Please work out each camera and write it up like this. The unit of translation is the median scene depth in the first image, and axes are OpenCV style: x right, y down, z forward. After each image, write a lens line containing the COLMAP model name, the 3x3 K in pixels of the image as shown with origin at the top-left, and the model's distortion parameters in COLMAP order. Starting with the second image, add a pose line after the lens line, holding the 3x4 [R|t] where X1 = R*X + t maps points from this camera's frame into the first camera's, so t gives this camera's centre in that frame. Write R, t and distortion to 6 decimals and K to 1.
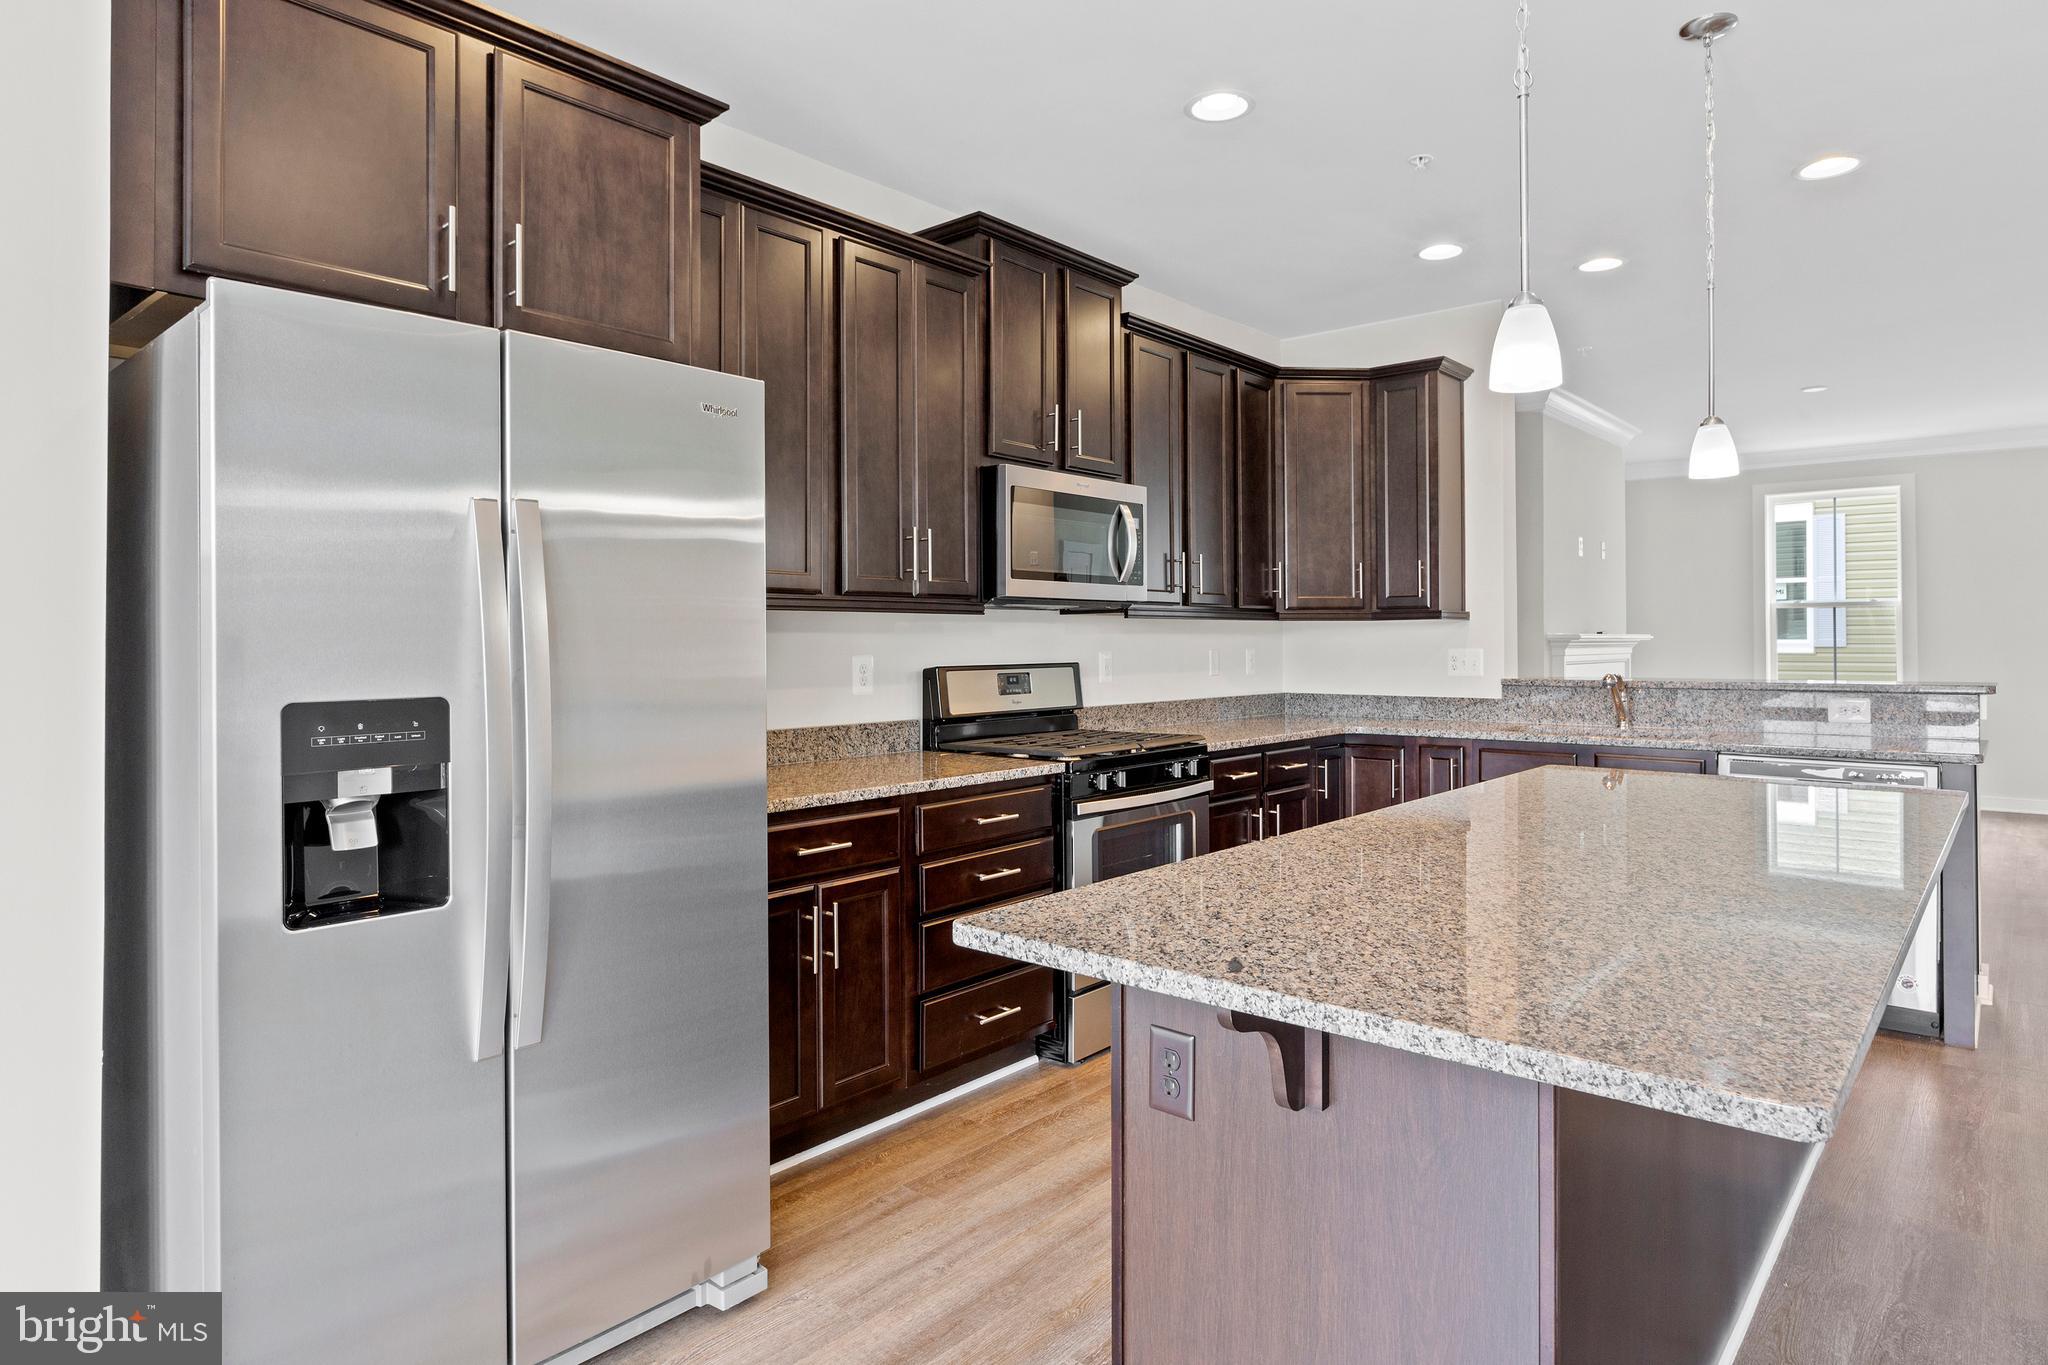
lens RADIAL K [[1171.6, 0, 1029.0], [0, 1171.6, 635.6], [0, 0, 1]] dist [-0.000684, 0.000021]
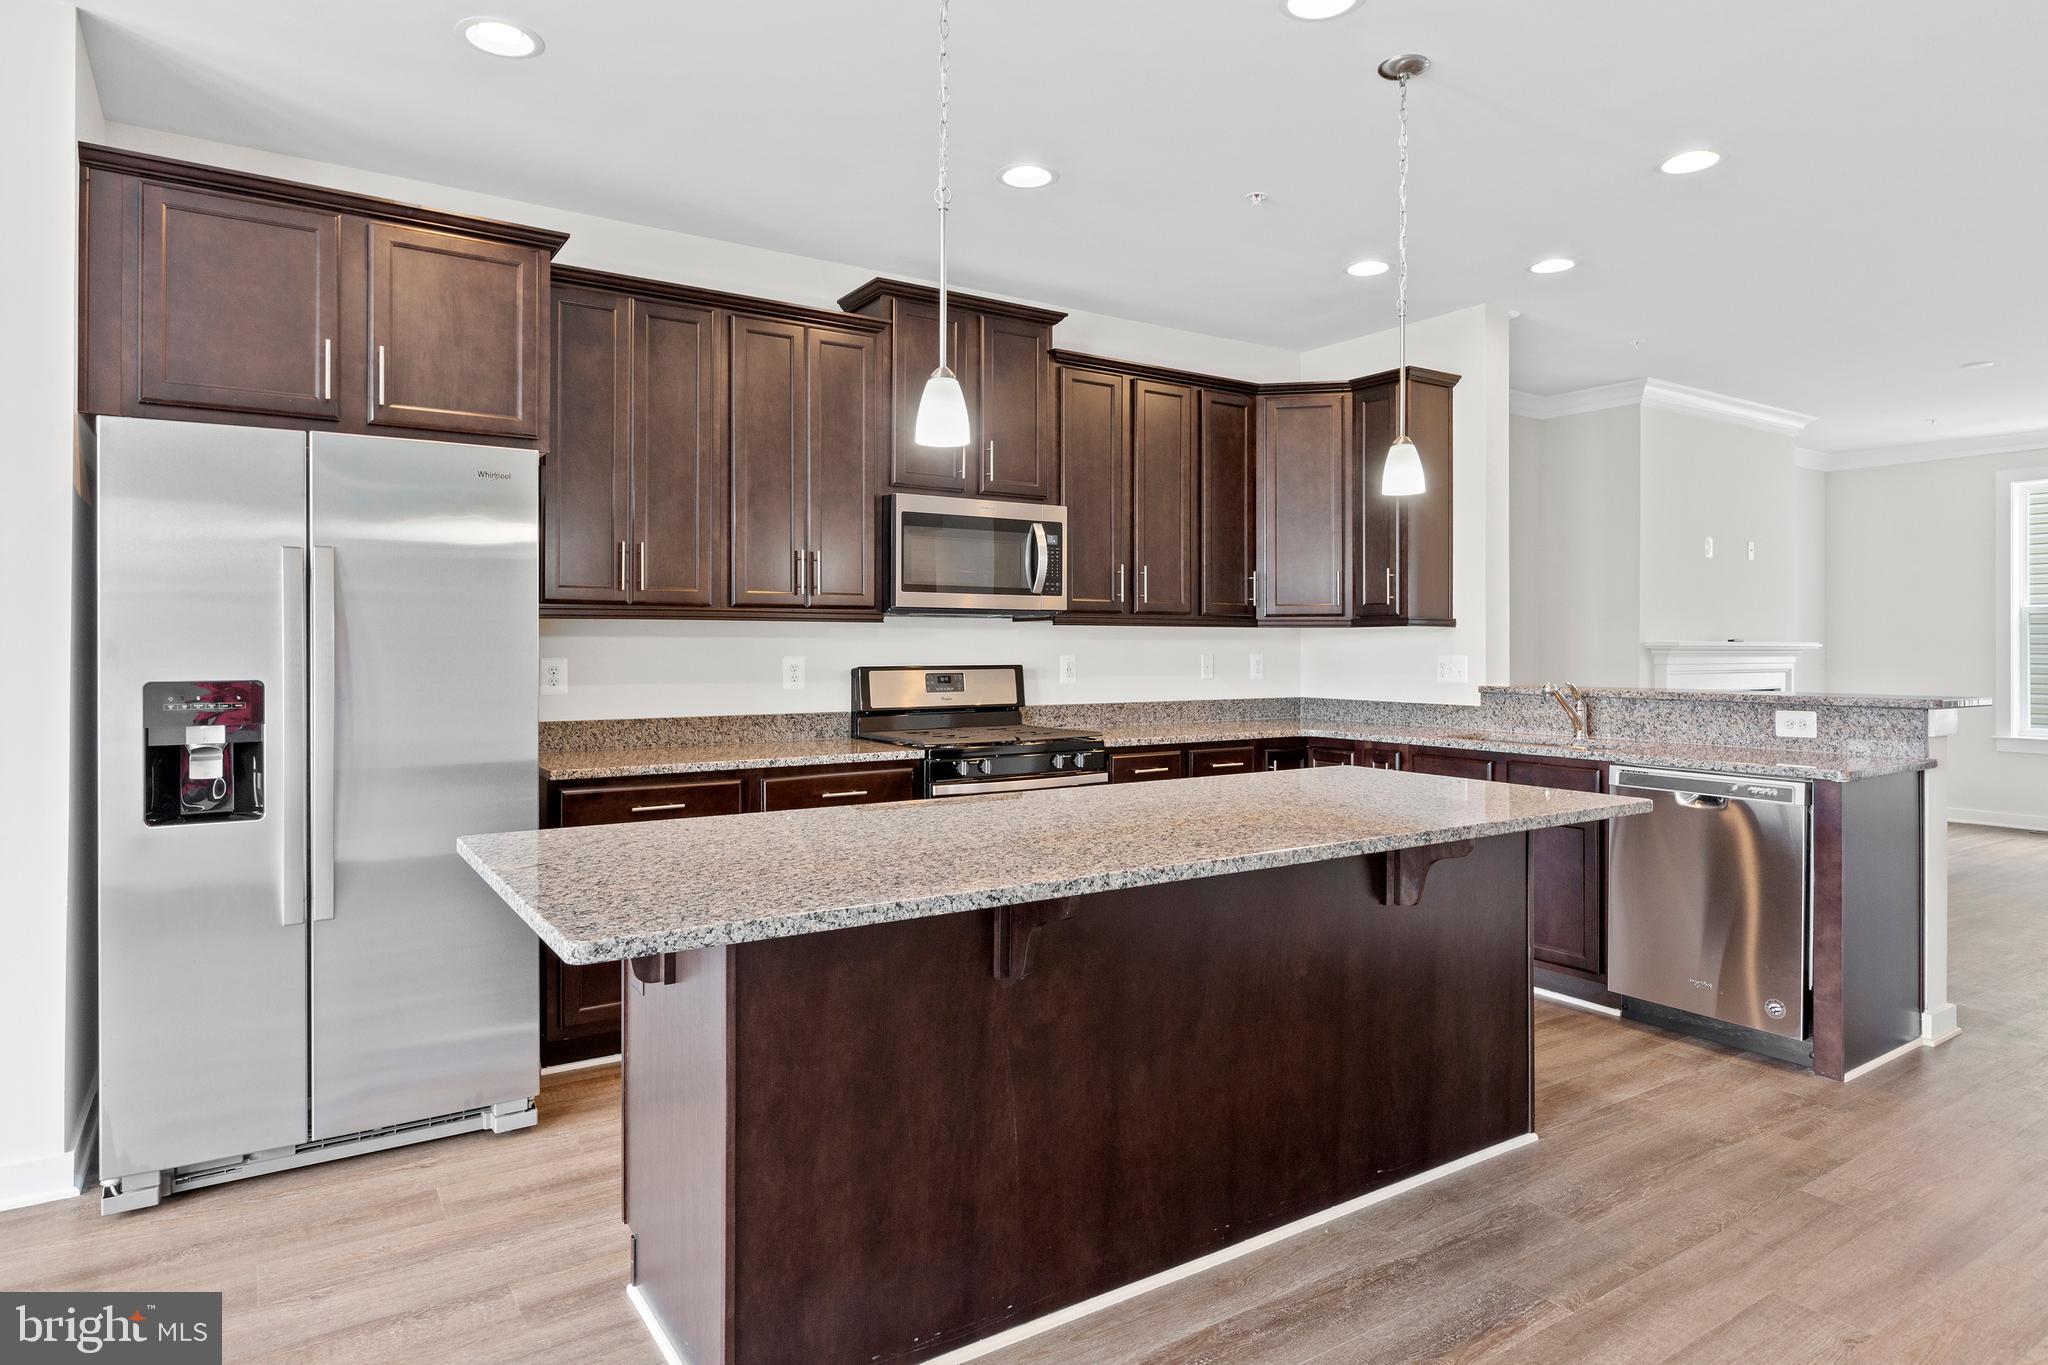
lens RADIAL K [[1175.2, 0, 1026.4], [0, 1175.2, 645.8], [0, 0, 1]] dist [0.000234, -0.002270]
pose [[0.962244, 0.005546, -0.272131, 0.408829], [-0.004154, 0.999975, 0.005693, -0.001960], [0.272155, -0.004348, 0.962243, -0.086712]]
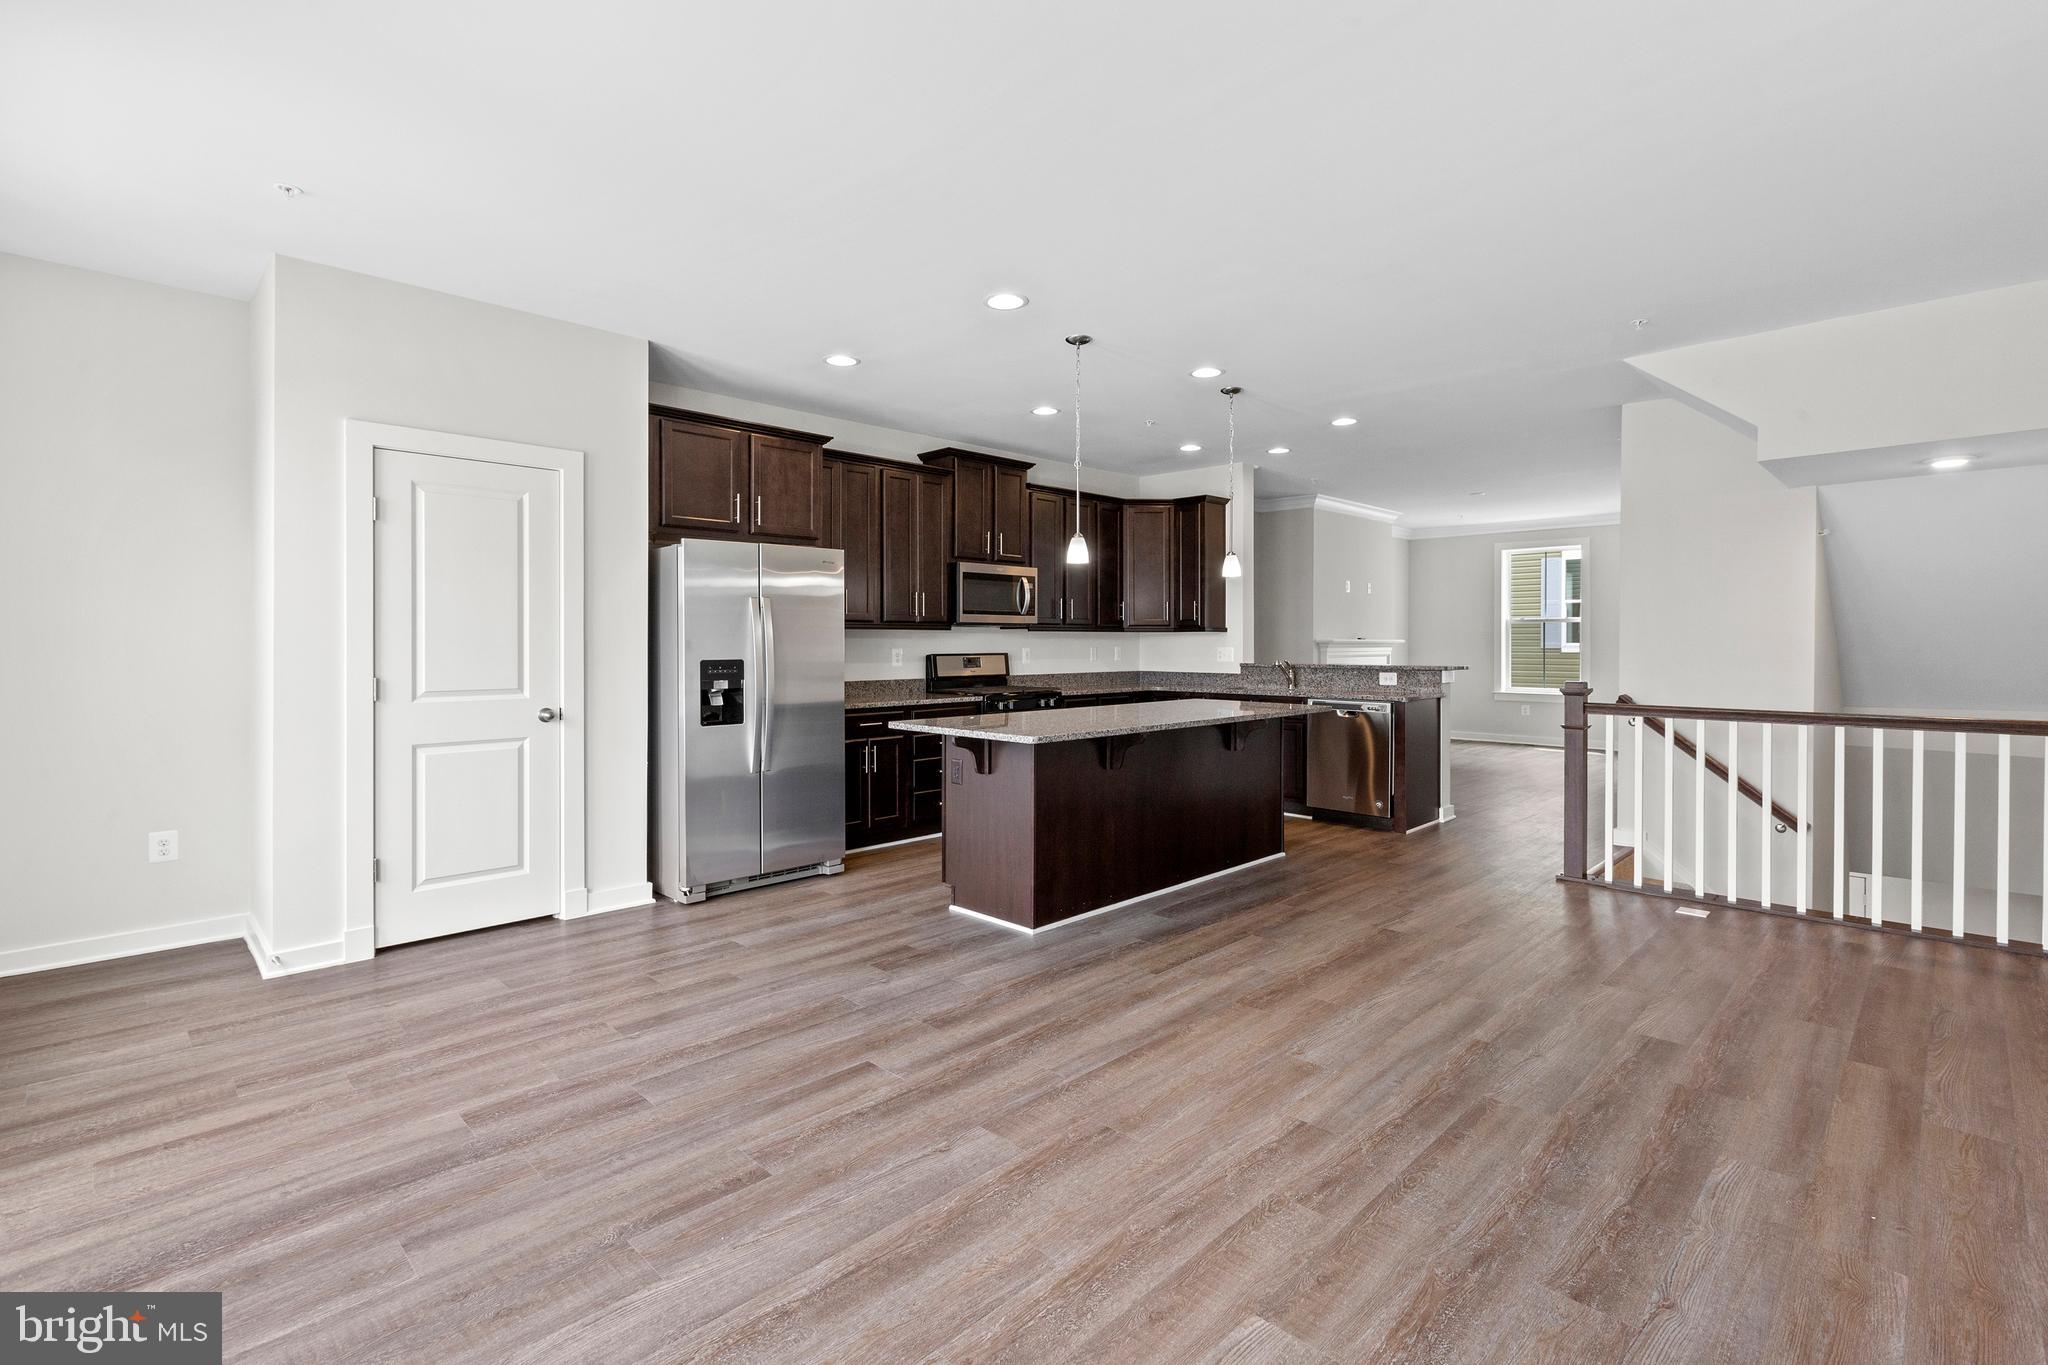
lens RADIAL K [[940.1, 0, 1022.6], [0, 940.1, 646.5], [0, 0, 1]] dist [0.000149, -0.000068]
pose [[0.997050, 0.004625, -0.076618, 0.226034], [-0.003815, 0.999935, 0.010715, -0.006849], [0.076662, -0.010392, 0.997003, -0.734063]]
